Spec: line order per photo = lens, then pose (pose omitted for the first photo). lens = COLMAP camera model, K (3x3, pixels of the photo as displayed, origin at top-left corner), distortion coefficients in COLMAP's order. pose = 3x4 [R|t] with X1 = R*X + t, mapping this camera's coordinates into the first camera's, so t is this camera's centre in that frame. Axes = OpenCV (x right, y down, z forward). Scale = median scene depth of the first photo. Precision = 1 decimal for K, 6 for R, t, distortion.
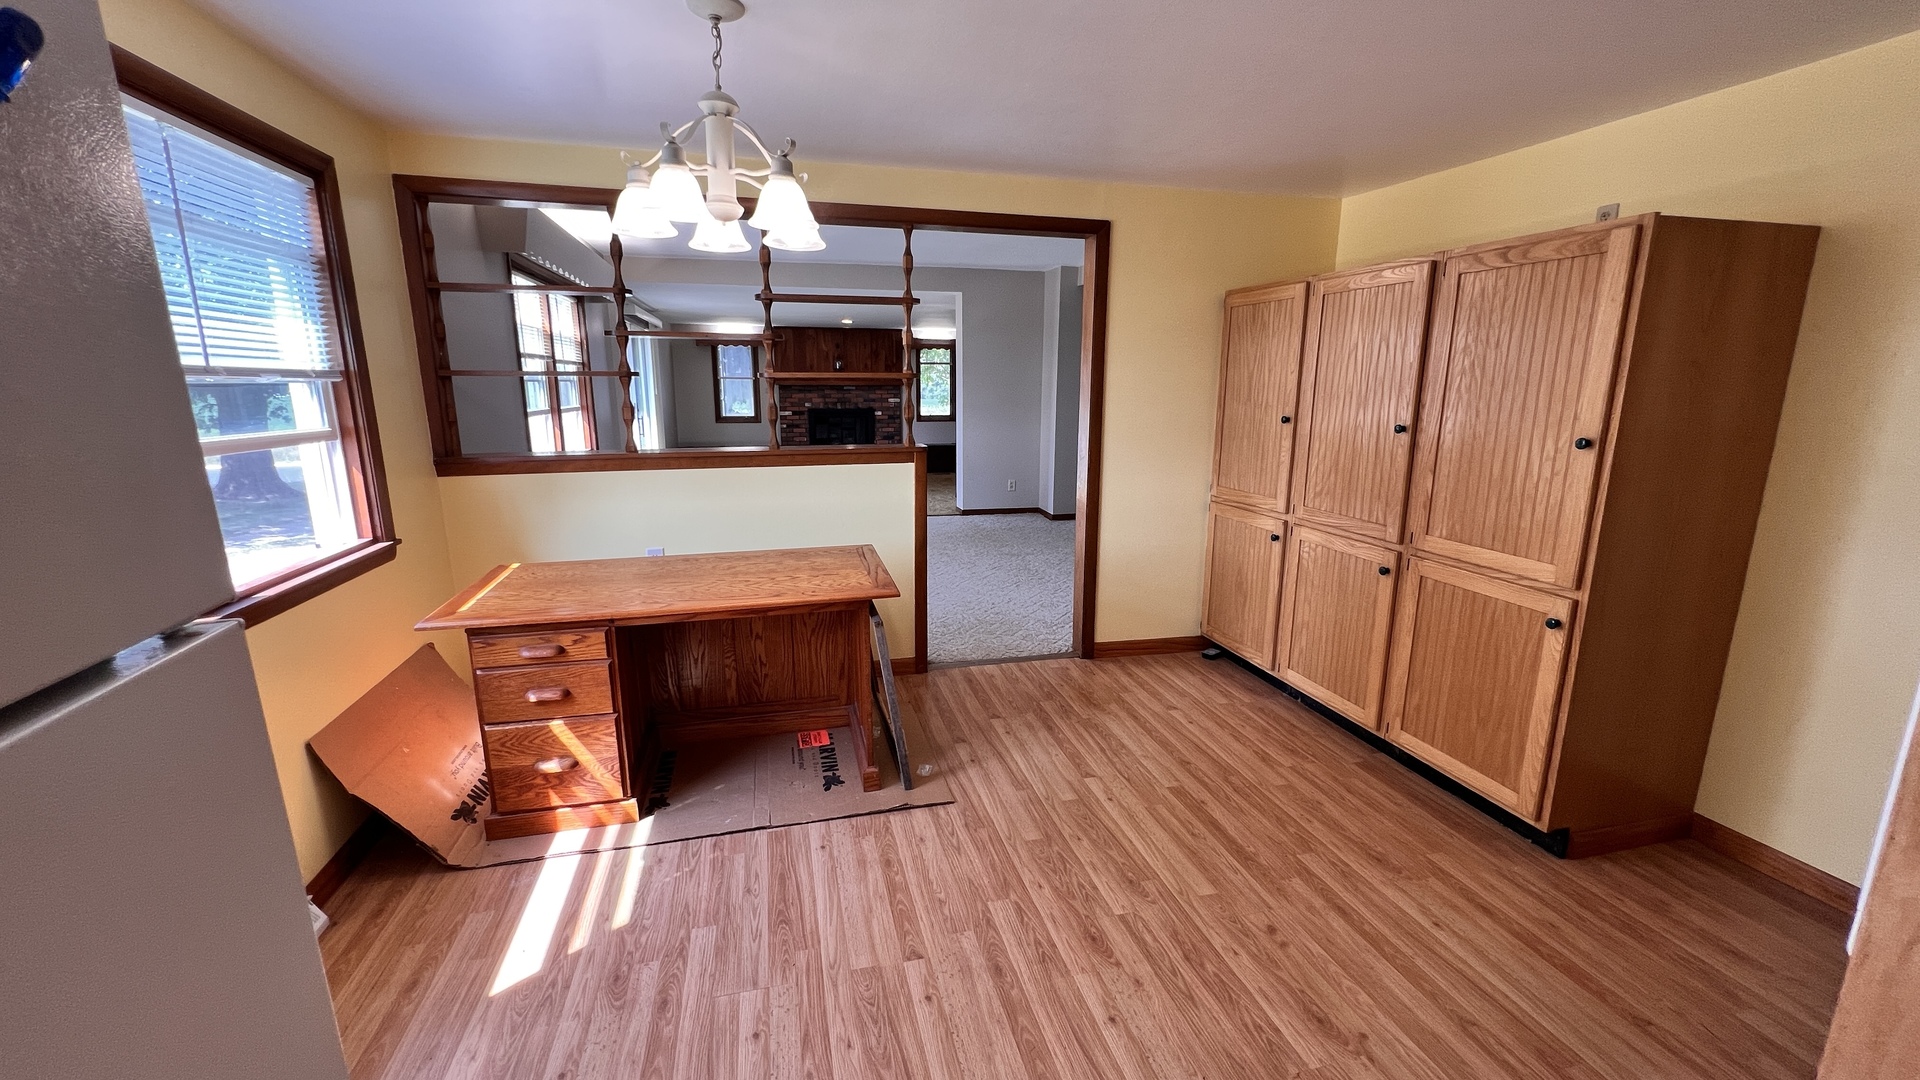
lens RADIAL K [[763.8, 0, 962.2], [0, 763.8, 539.8], [0, 0, 1]] dist [-0.000533, -0.000212]
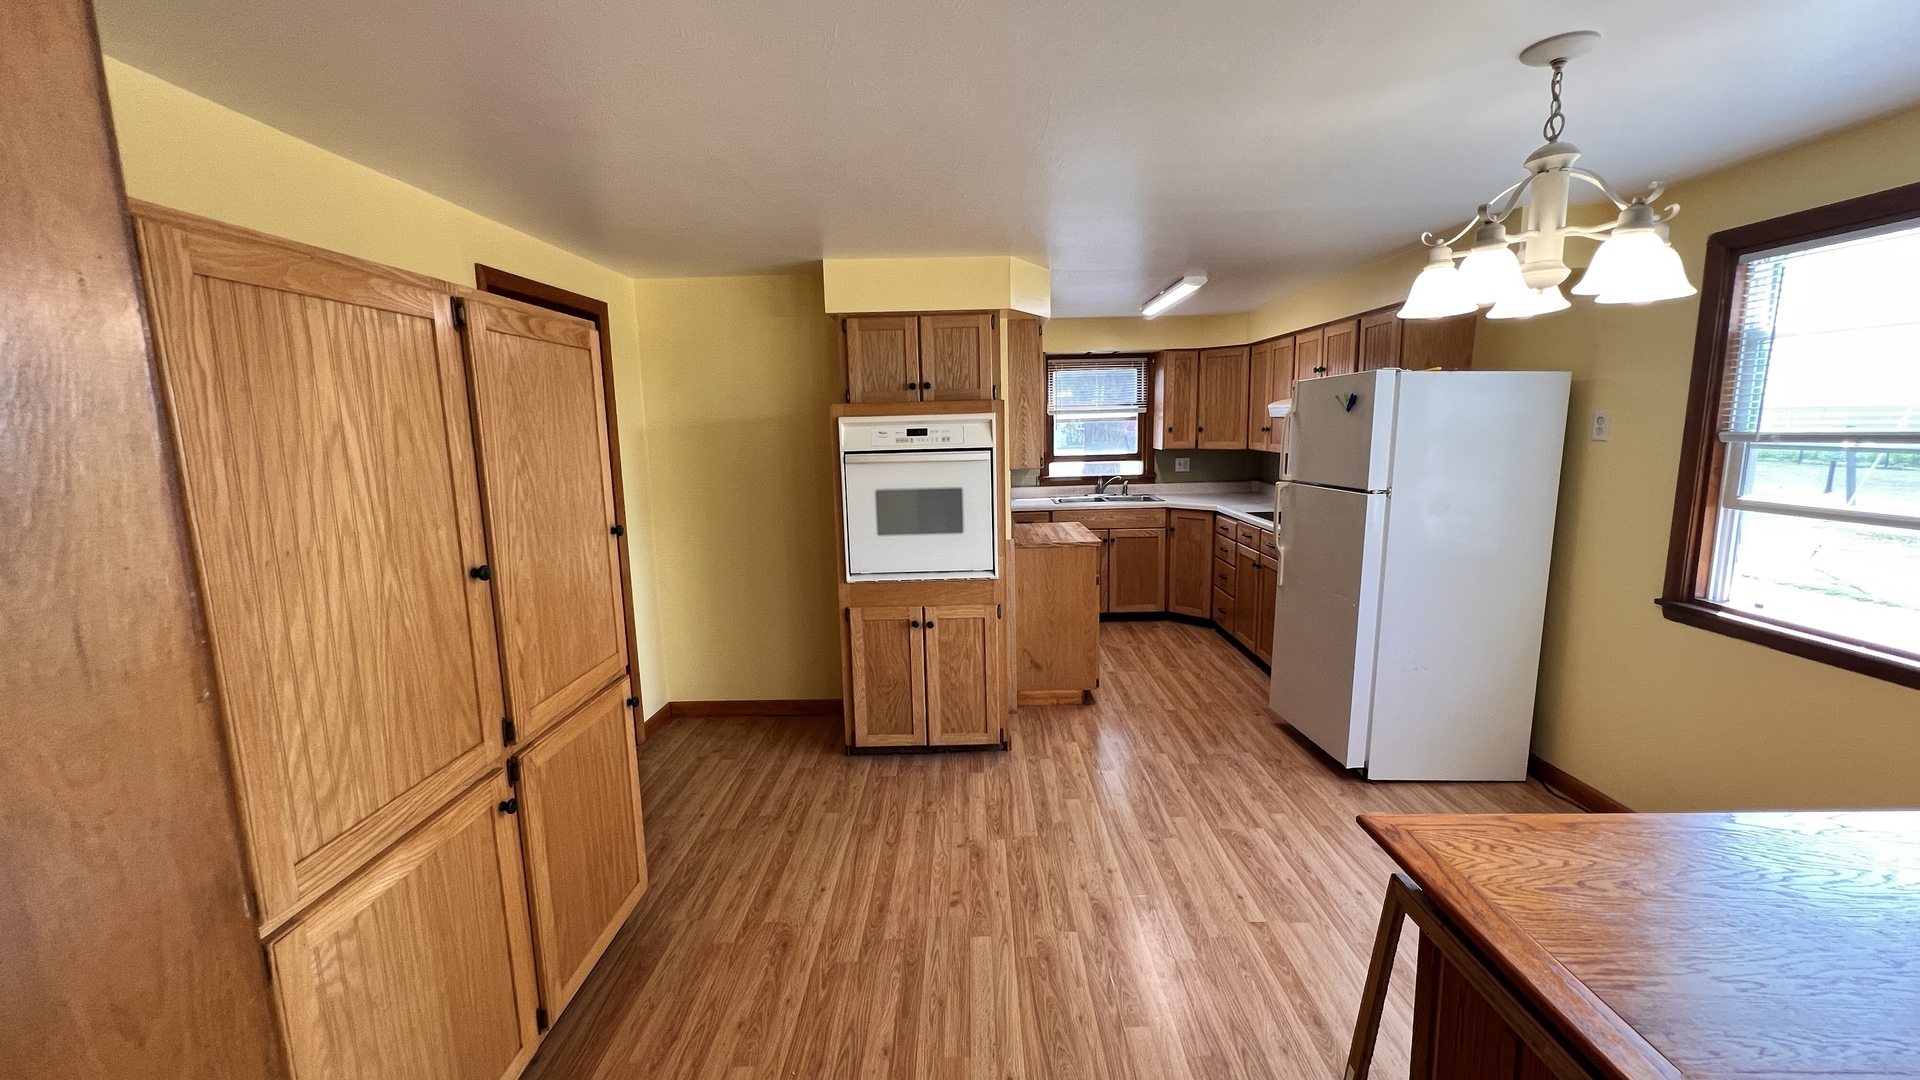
lens RADIAL K [[763.8, 0, 960.1], [0, 763.8, 542.4], [0, 0, 1]] dist [-0.000533, -0.000212]
pose [[-0.966062, -0.025709, 0.257027, 0.091969], [0.067588, 0.935211, 0.347582, -0.444206], [-0.249310, 0.353157, -0.901734, 1.836055]]
